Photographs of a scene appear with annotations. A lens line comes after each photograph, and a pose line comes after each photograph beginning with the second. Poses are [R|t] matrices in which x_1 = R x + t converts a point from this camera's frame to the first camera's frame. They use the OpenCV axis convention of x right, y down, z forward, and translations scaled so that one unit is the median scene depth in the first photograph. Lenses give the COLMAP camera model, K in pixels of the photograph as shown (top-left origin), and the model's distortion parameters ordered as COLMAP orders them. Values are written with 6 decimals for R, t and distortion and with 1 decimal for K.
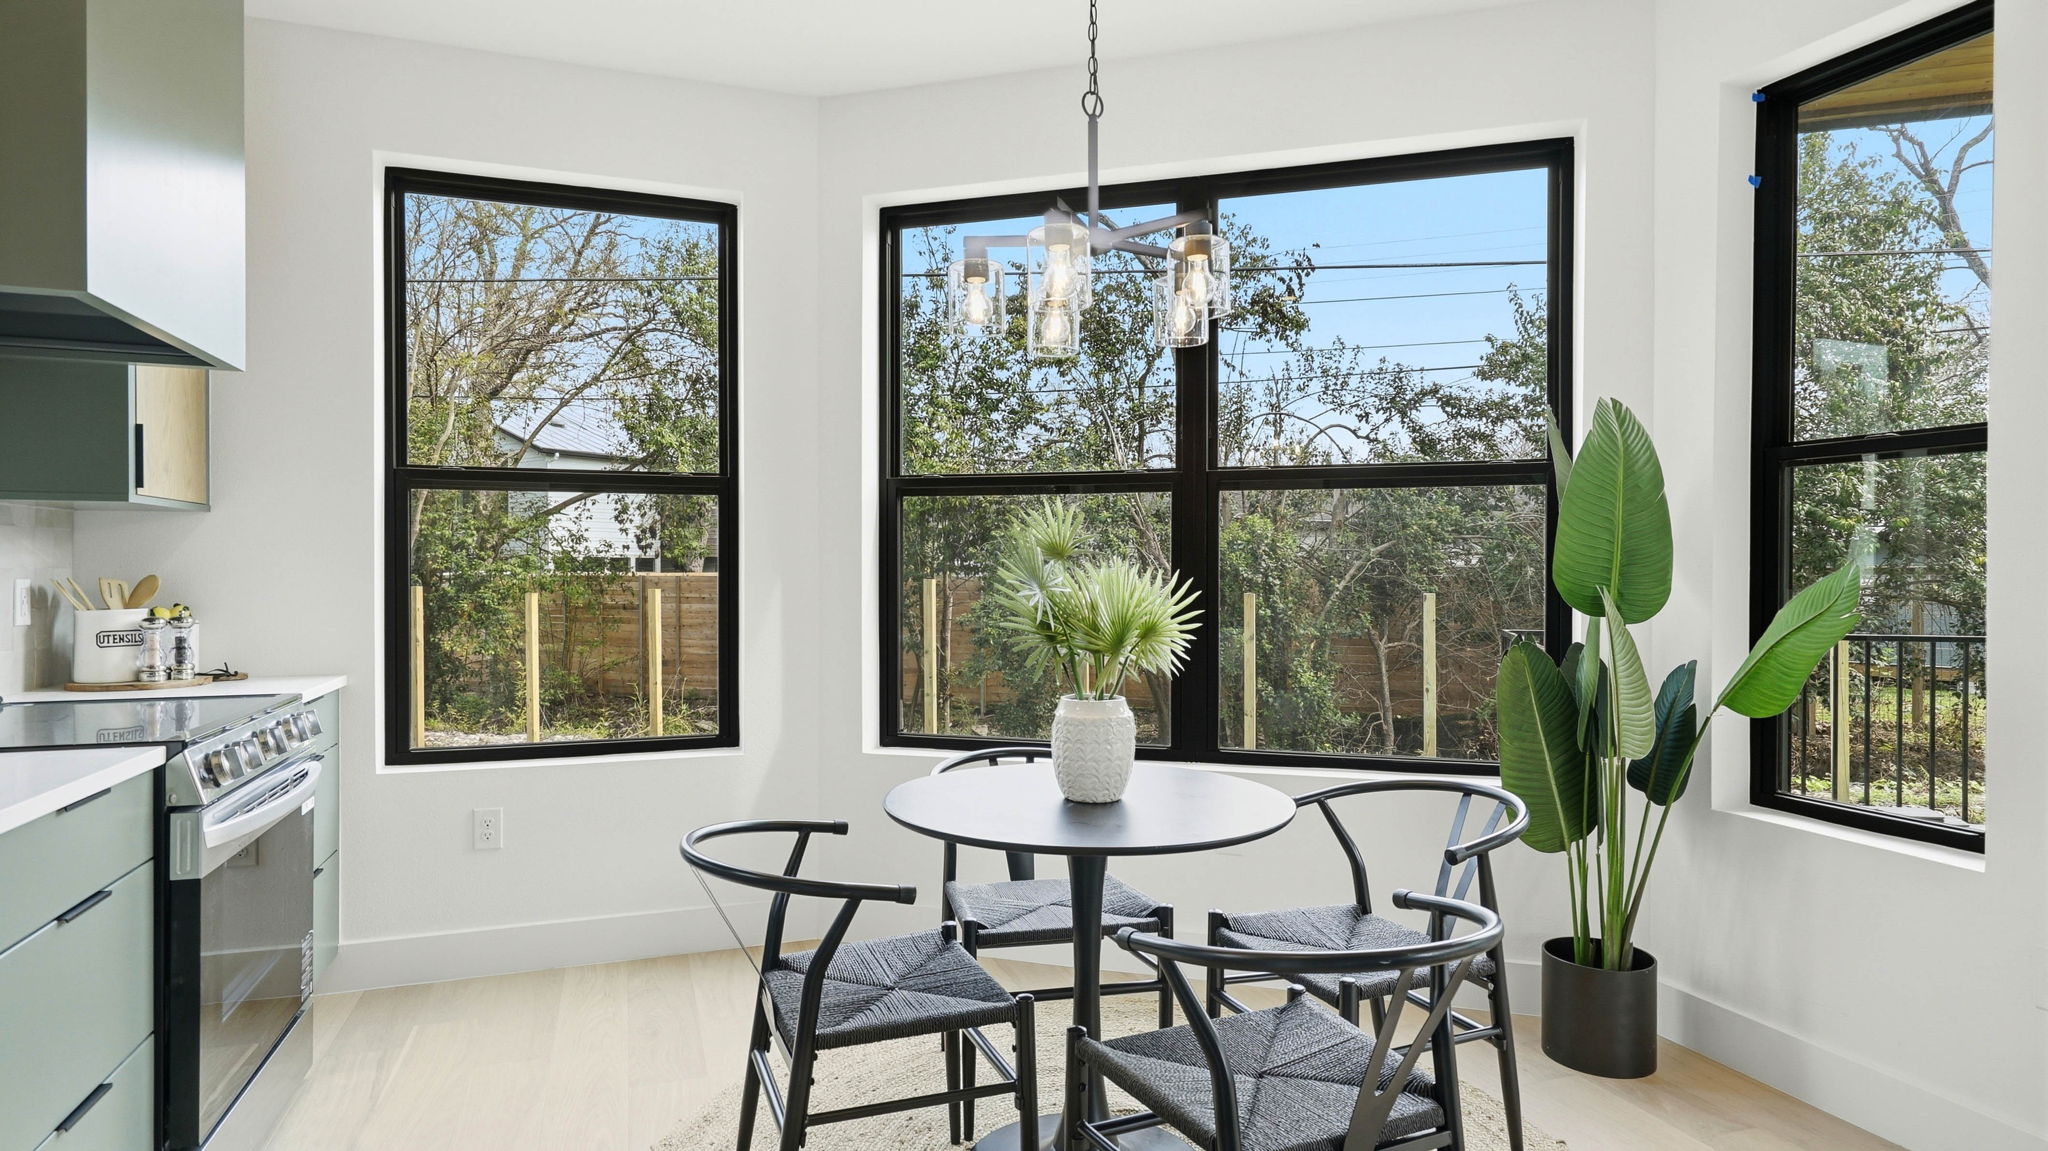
lens RADIAL K [[1139.8, 0, 1024.0], [0, 1139.8, 575.5], [0, 0, 1]] dist [0.000326, -0.000268]
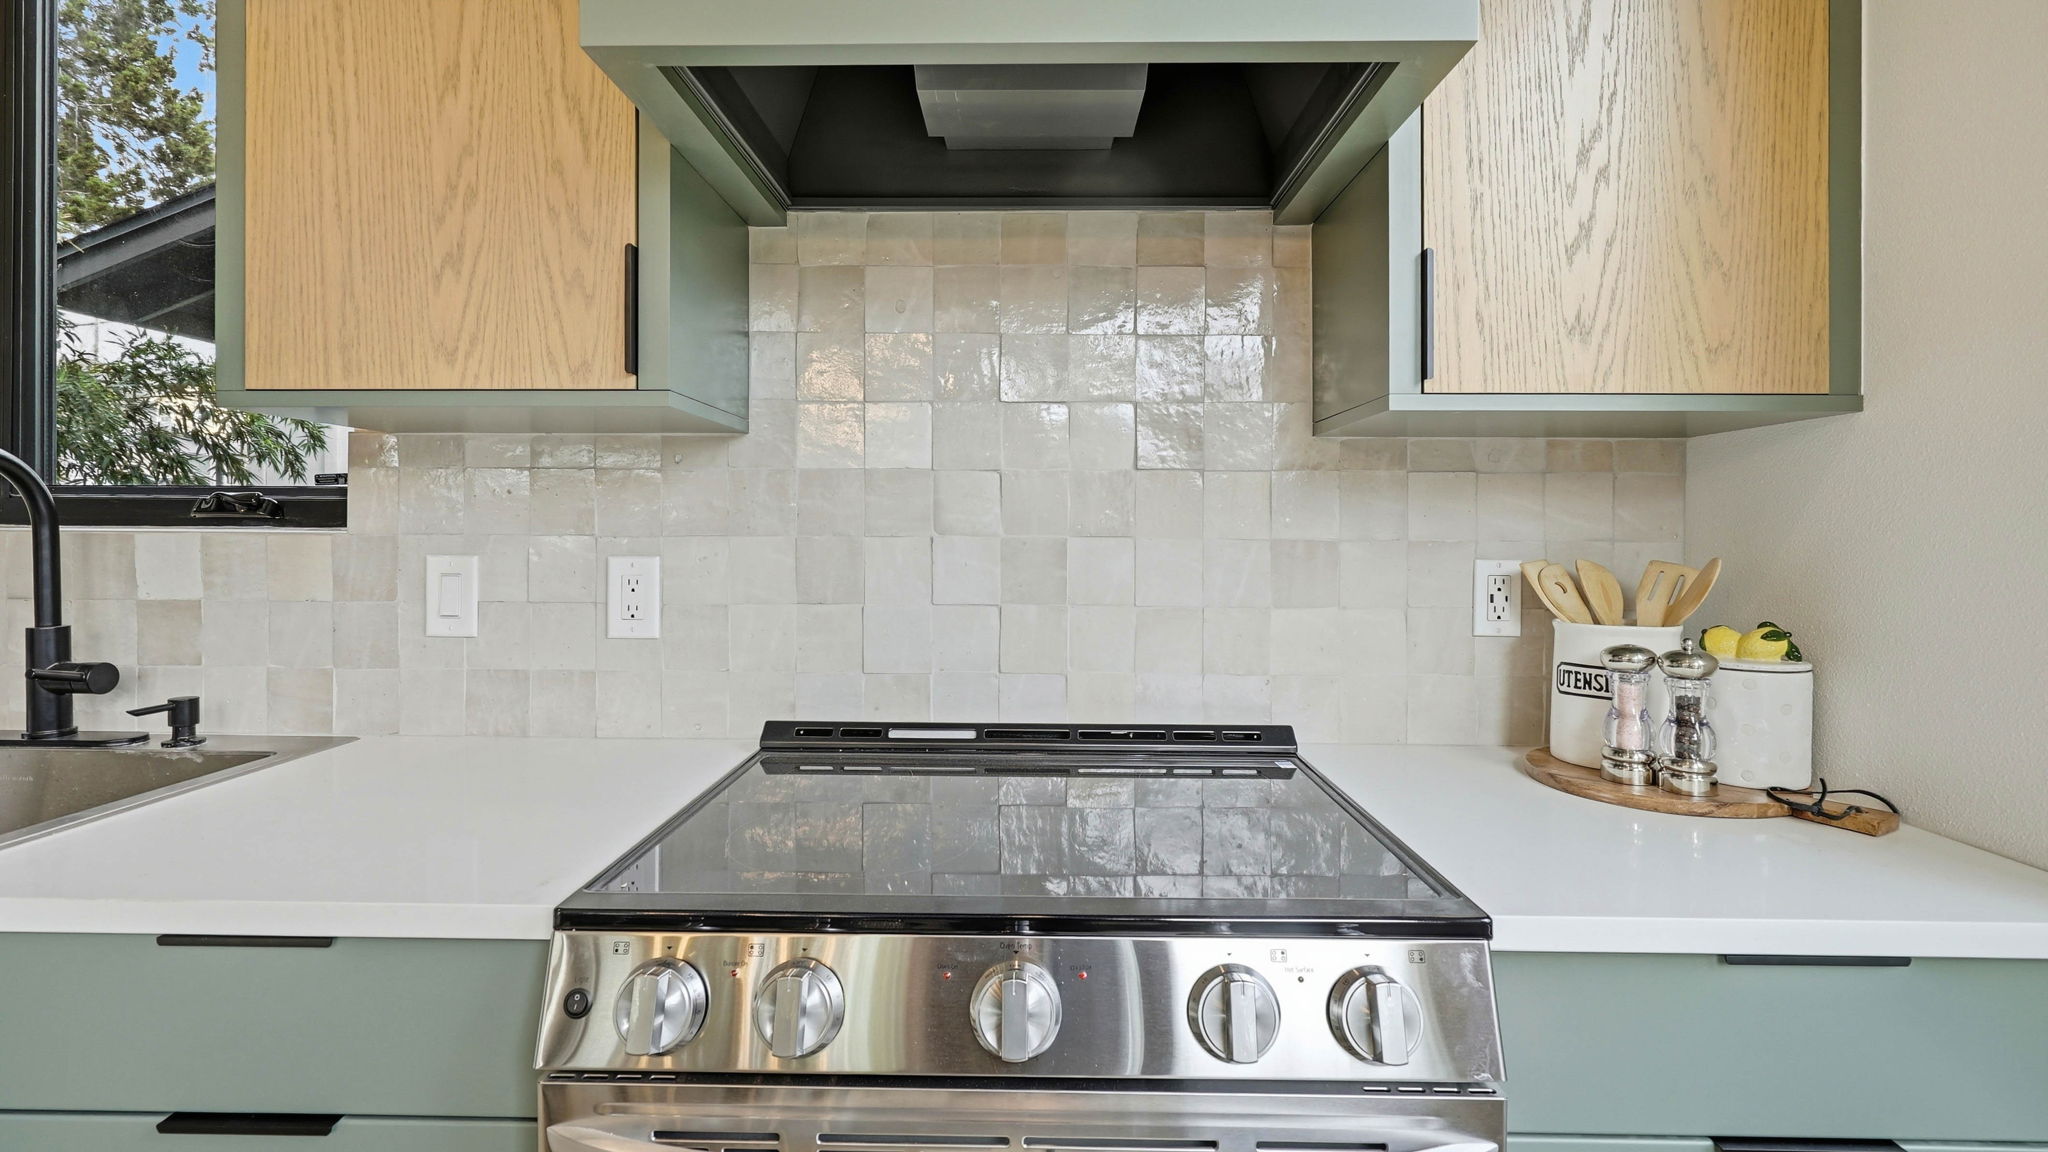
lens RADIAL K [[957.3, 0, 1019.0], [0, 957.3, 587.1], [0, 0, 1]] dist [-0.011127, -0.000222]
pose [[-0.354381, 0.057624, -0.933324, -0.299566], [-0.009648, 0.997821, 0.065270, -0.011856], [0.935051, 0.032136, -0.353053, 0.888659]]
